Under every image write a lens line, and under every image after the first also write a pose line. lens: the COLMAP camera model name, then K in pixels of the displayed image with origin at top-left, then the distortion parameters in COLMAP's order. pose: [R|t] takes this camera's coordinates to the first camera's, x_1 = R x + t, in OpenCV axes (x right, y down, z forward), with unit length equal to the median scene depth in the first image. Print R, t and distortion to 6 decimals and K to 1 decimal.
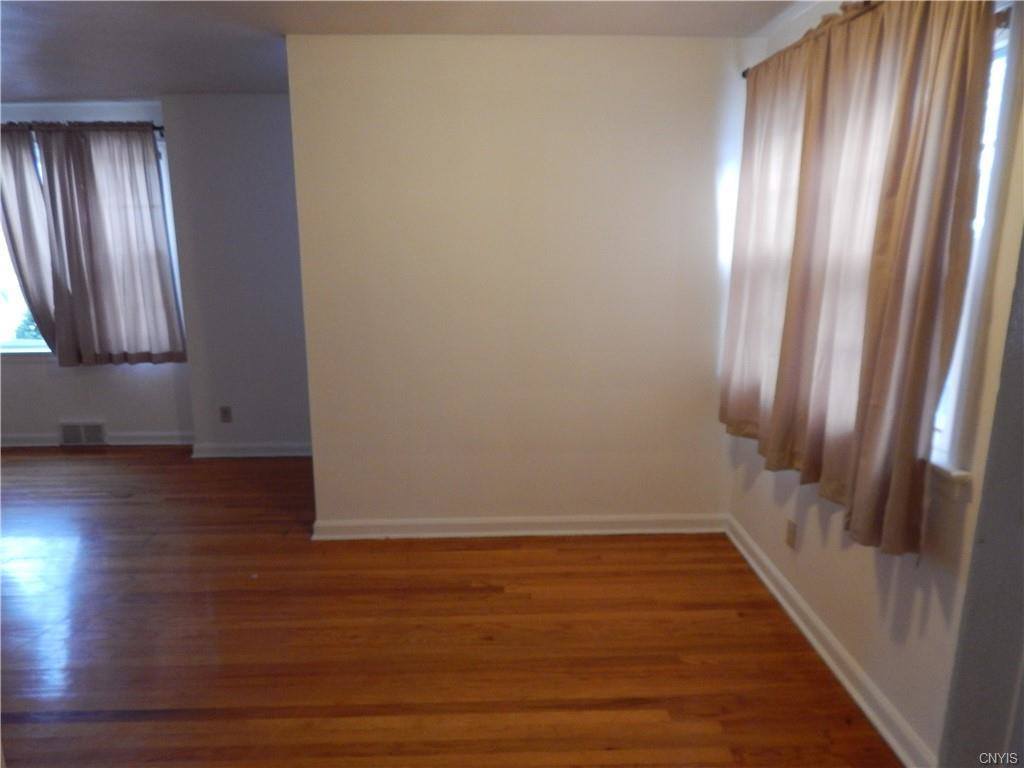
lens RADIAL K [[681.6, 0, 506.6], [0, 681.6, 378.7], [0, 0, 1]] dist [0.007534, -0.010139]
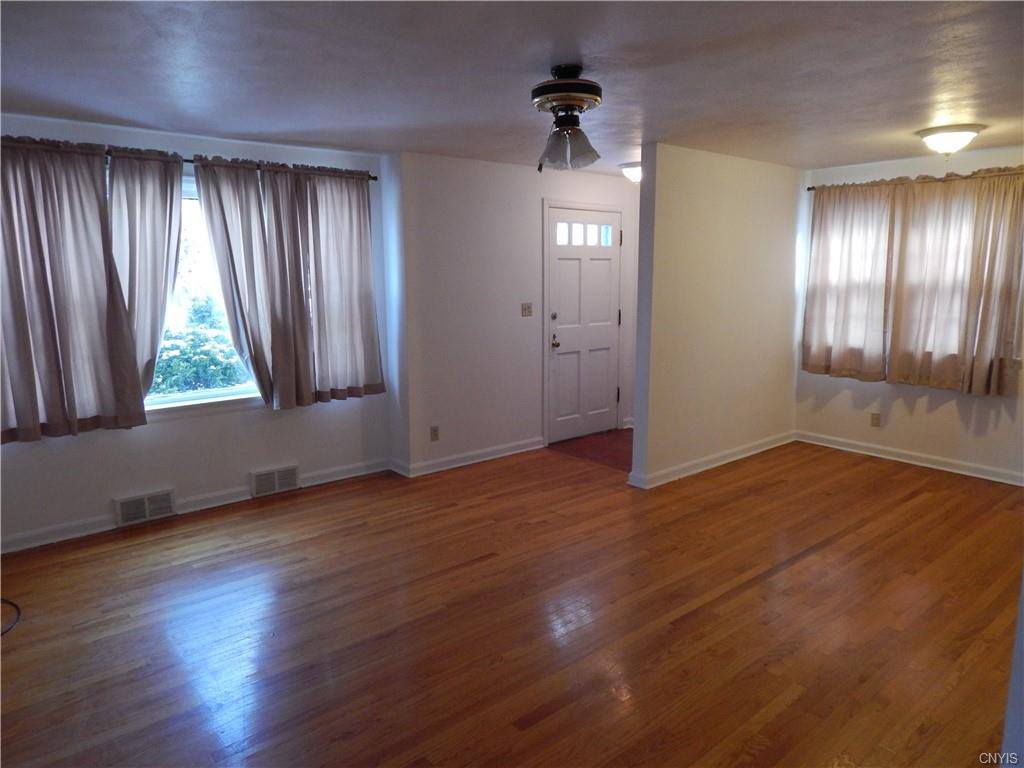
lens RADIAL K [[681.6, 0, 516.8], [0, 681.6, 378.0], [0, 0, 1]] dist [0.007534, -0.010139]
pose [[0.780227, -0.098298, 0.617724, -1.031540], [0.131075, 0.991342, -0.007805, -0.011800], [-0.611609, 0.087058, 0.786356, 0.031662]]
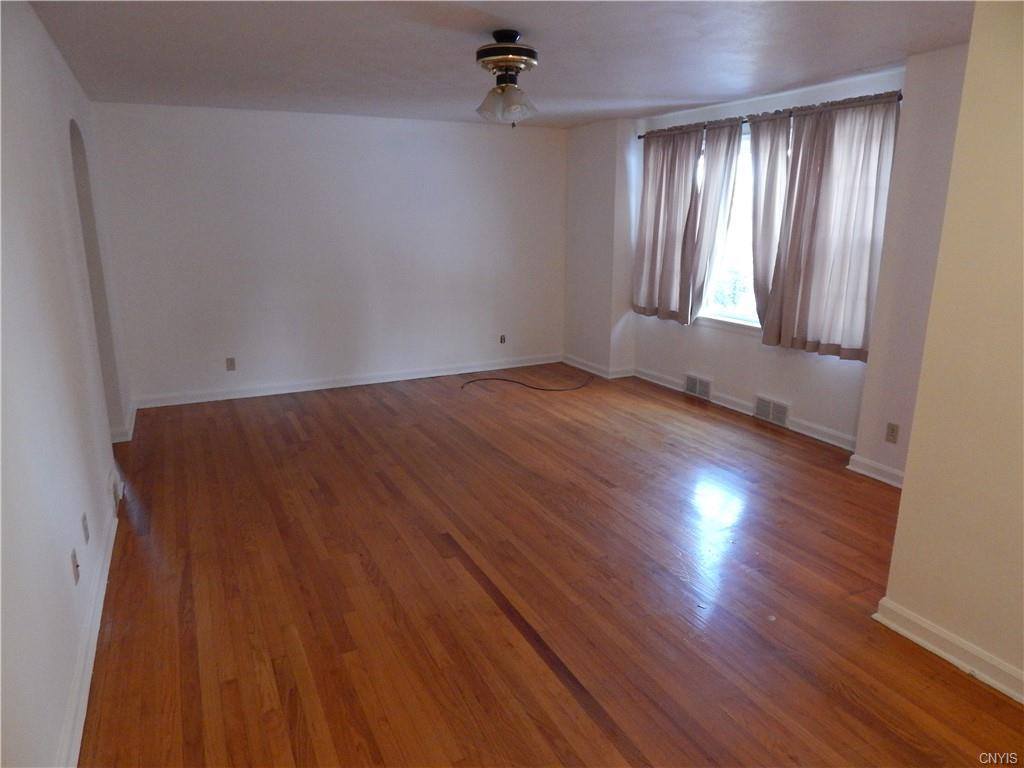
lens RADIAL K [[681.6, 0, 514.6], [0, 681.6, 377.2], [0, 0, 1]] dist [0.007534, -0.010139]
pose [[0.413045, 0.218765, -0.884045, 0.134312], [-0.203027, 0.968410, 0.144784, -0.043845], [0.887792, 0.119682, 0.444412, 0.209602]]
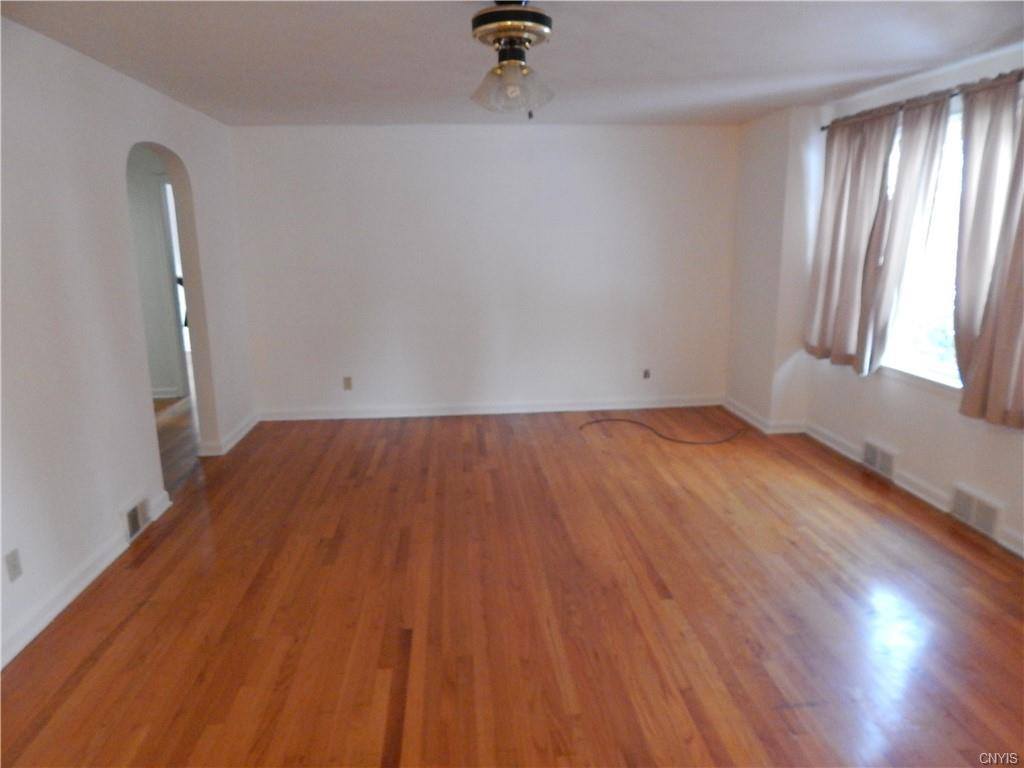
lens RADIAL K [[681.6, 0, 512.1], [0, 681.6, 377.6], [0, 0, 1]] dist [0.007534, -0.010139]
pose [[0.048882, 0.217789, -0.974771, 0.018973], [-0.209340, 0.956495, 0.203208, -0.105983], [0.976620, 0.194126, 0.092348, 0.485657]]
